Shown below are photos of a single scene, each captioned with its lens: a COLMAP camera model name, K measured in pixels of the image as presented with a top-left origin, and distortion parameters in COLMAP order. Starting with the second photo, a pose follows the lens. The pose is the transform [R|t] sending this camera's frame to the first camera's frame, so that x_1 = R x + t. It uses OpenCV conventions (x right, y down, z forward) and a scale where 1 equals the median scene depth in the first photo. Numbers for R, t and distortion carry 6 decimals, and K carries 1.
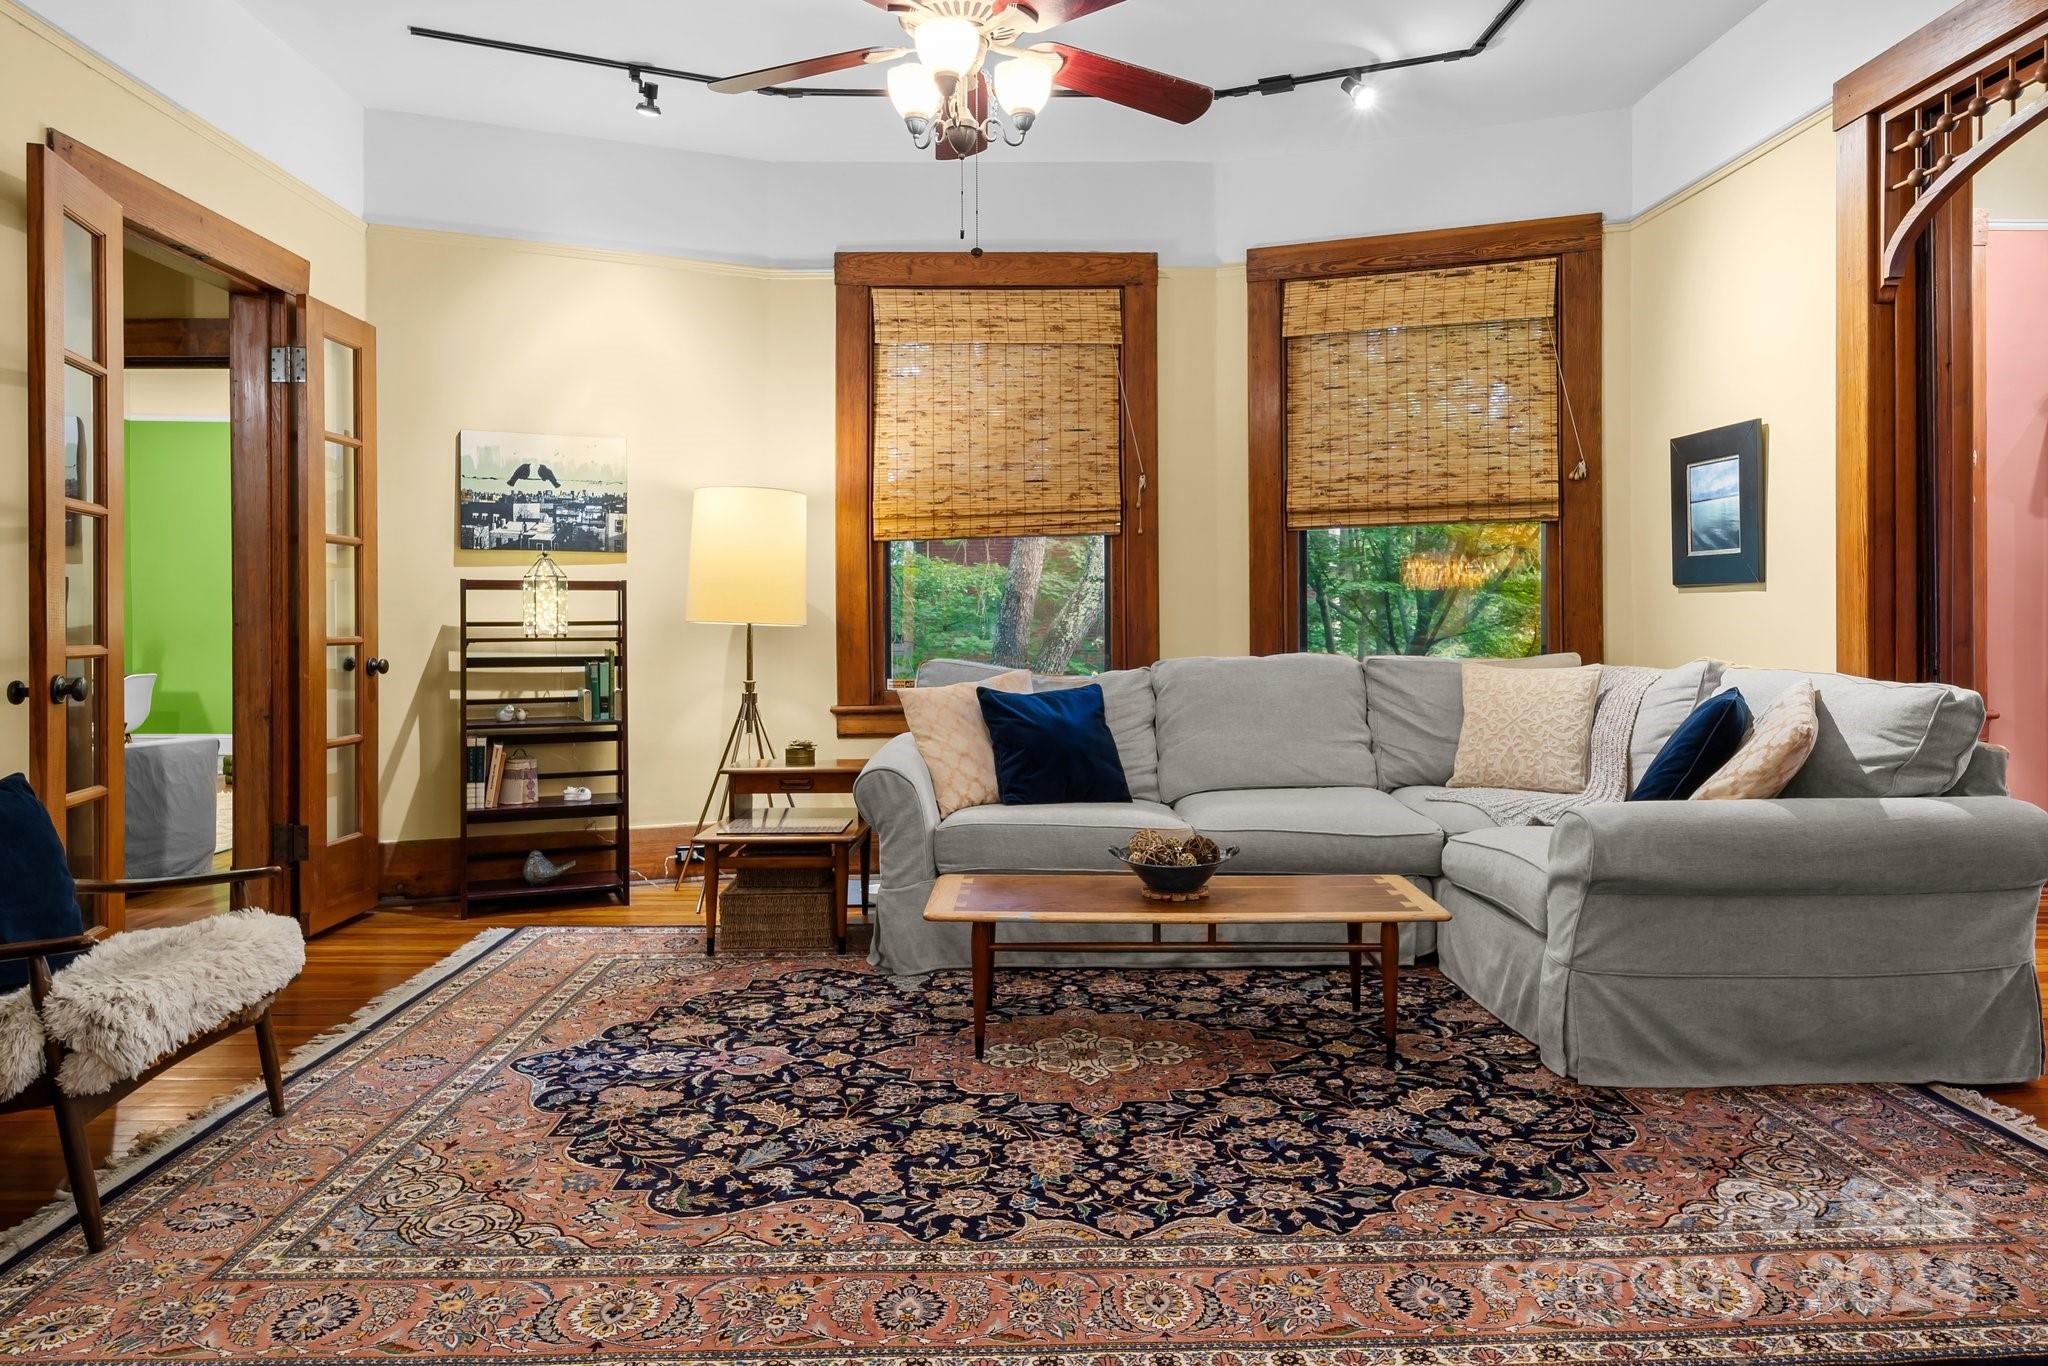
lens RADIAL K [[1284.7, 0, 1017.1], [0, 1284.7, 612.4], [0, 0, 1]] dist [-0.002218, 0.005658]
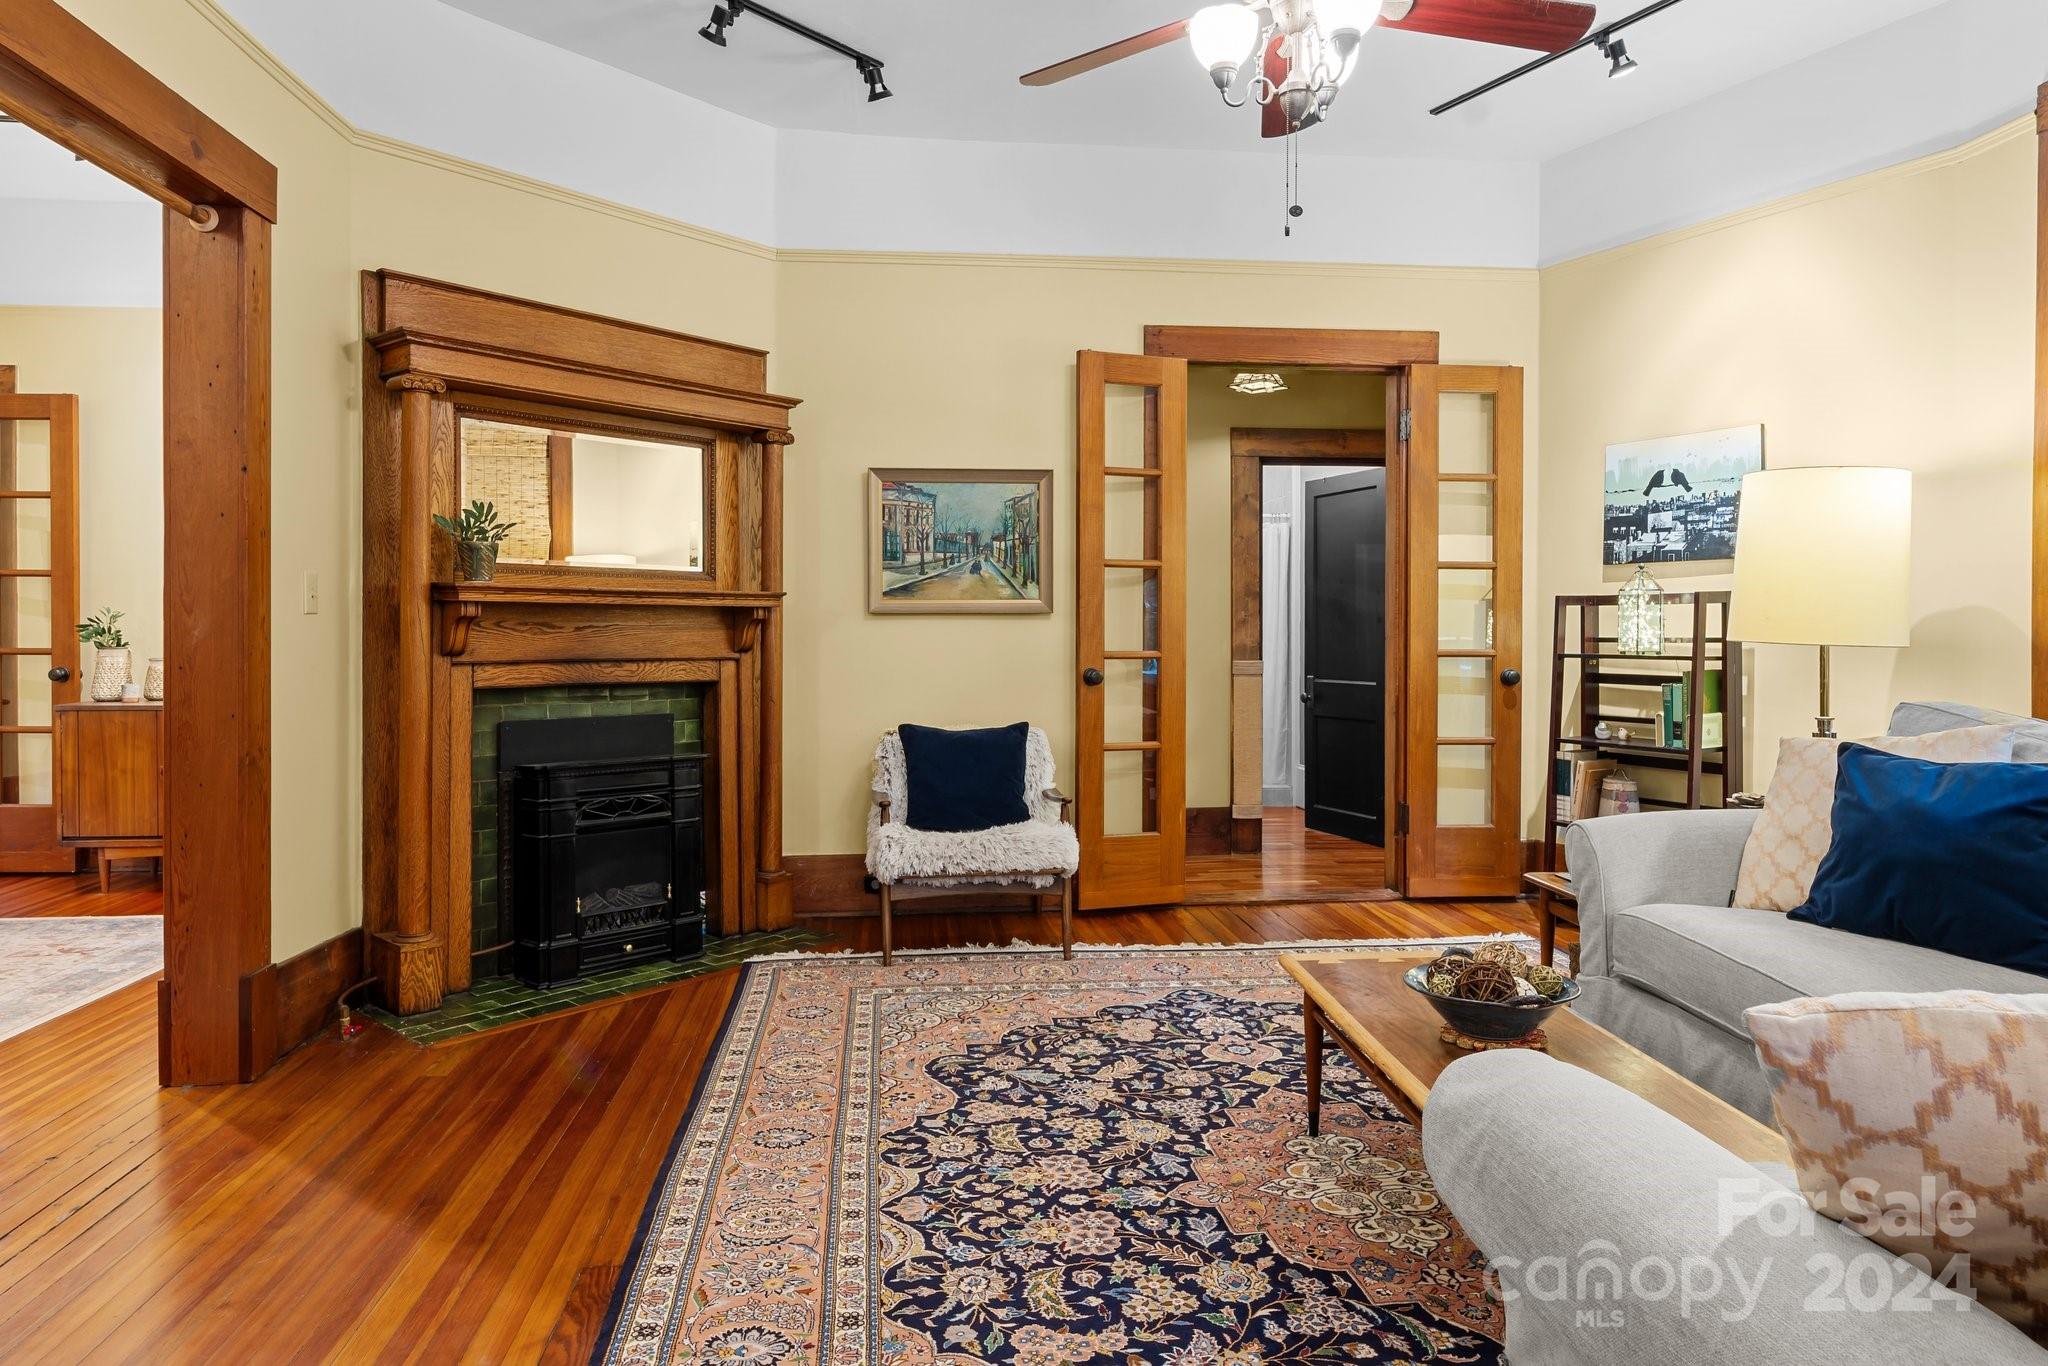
lens RADIAL K [[1284.7, 0, 1024.3], [0, 1284.7, 638.5], [0, 0, 1]] dist [-0.002218, 0.005658]
pose [[0.080834, 0.008283, -0.996693, 0.854741], [0.005141, 0.999949, 0.008727, -0.004751], [0.996714, -0.005829, 0.080787, 0.749867]]
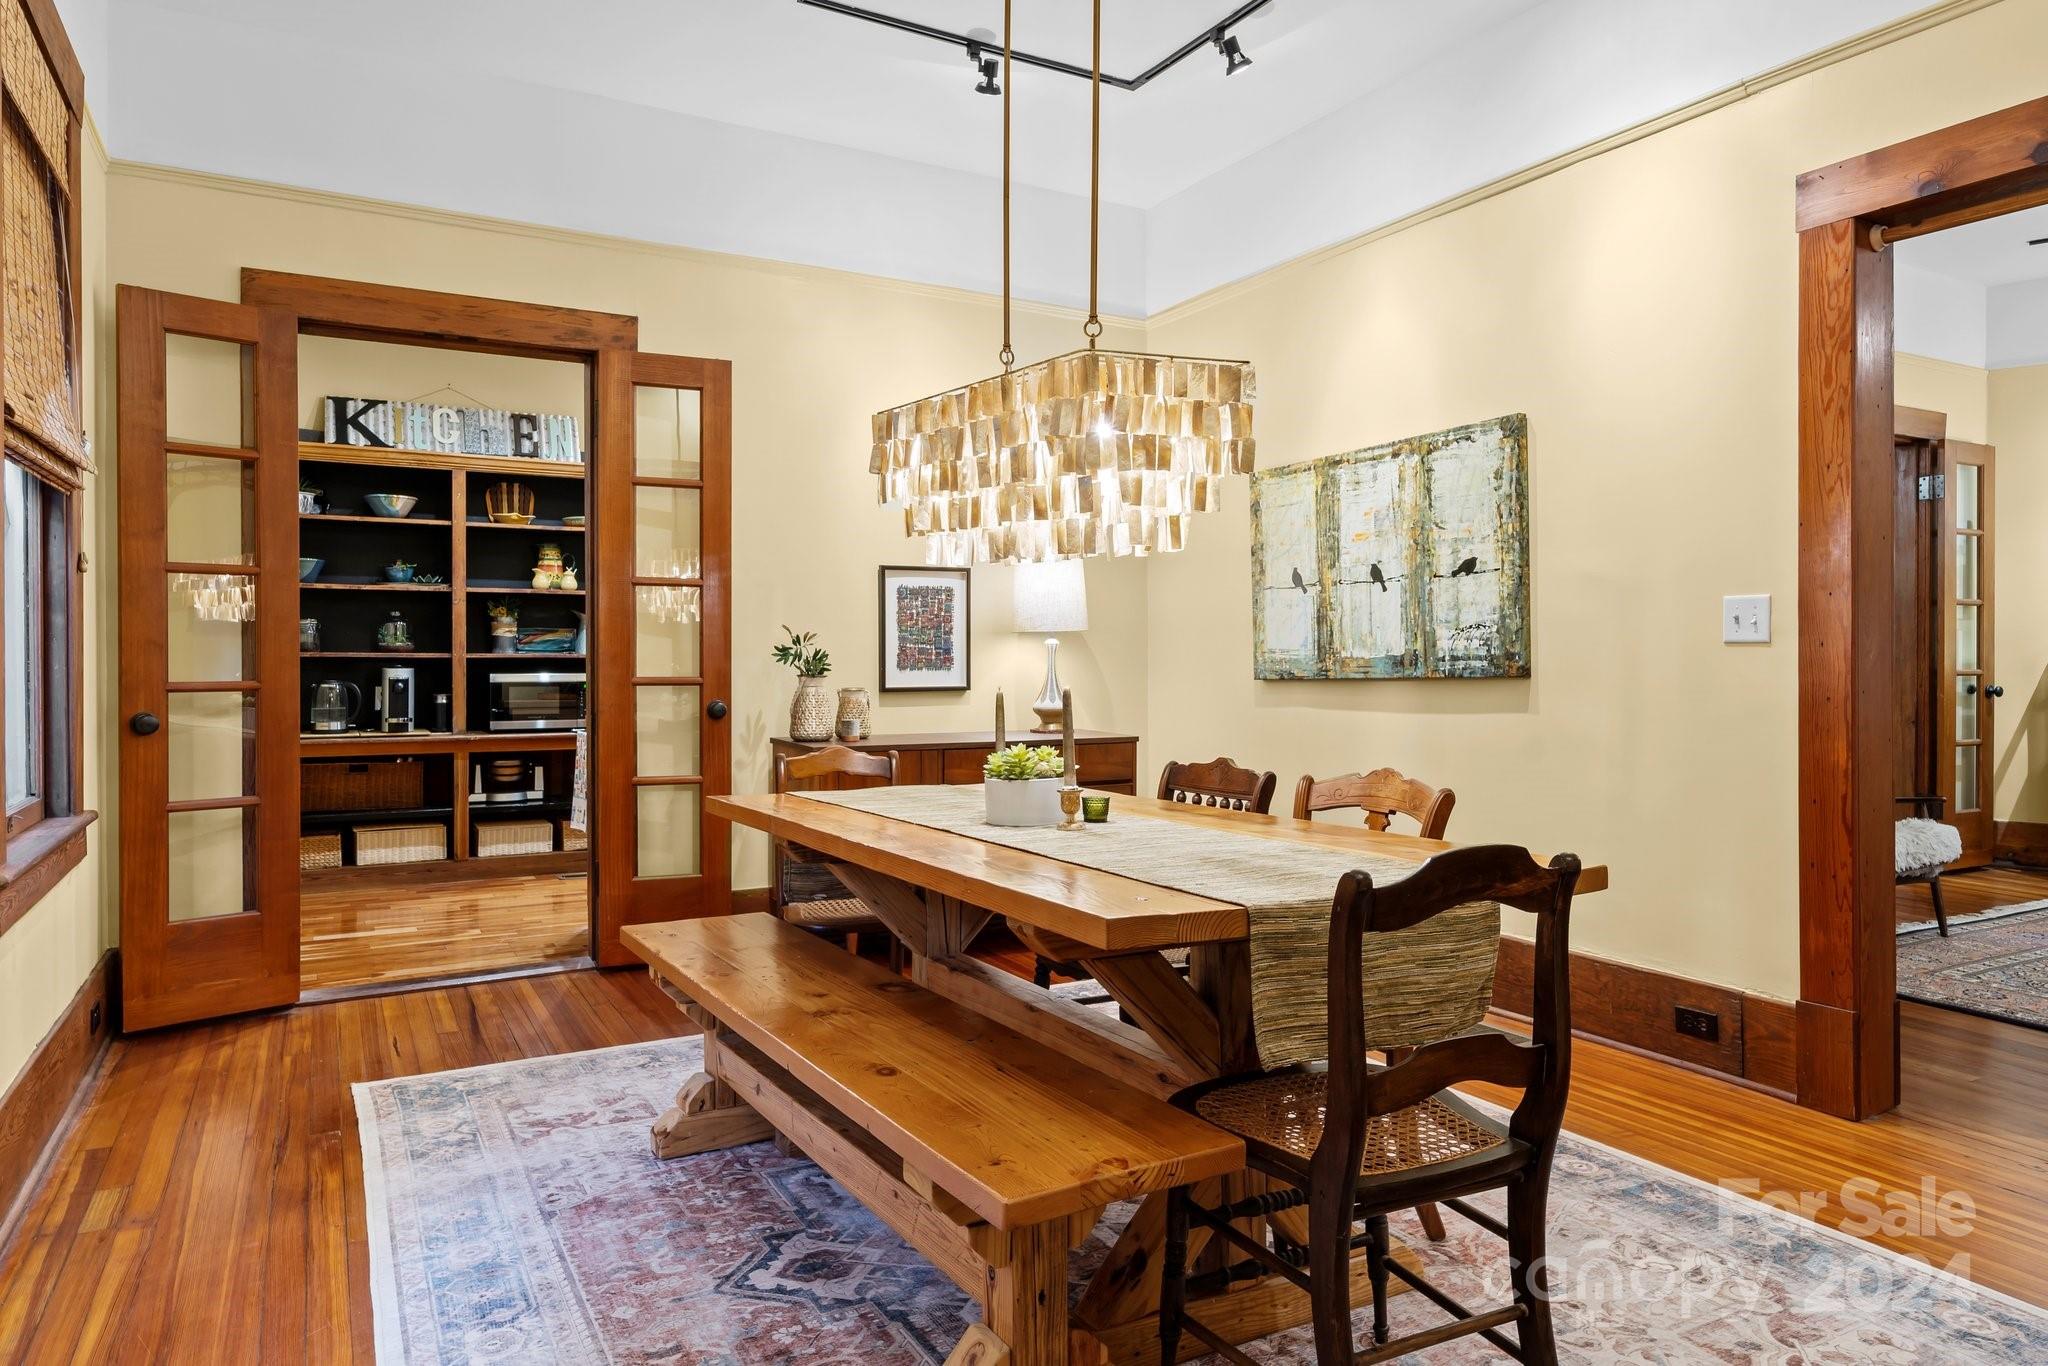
lens RADIAL K [[1284.7, 0, 1032.6], [0, 1284.7, 673.5], [0, 0, 1]] dist [-0.002218, 0.005658]
pose [[0.469927, 0.014373, -0.882588, 0.368873], [0.004598, 0.999814, 0.018731, -0.012591], [0.882693, -0.012860, 0.469774, -0.877243]]
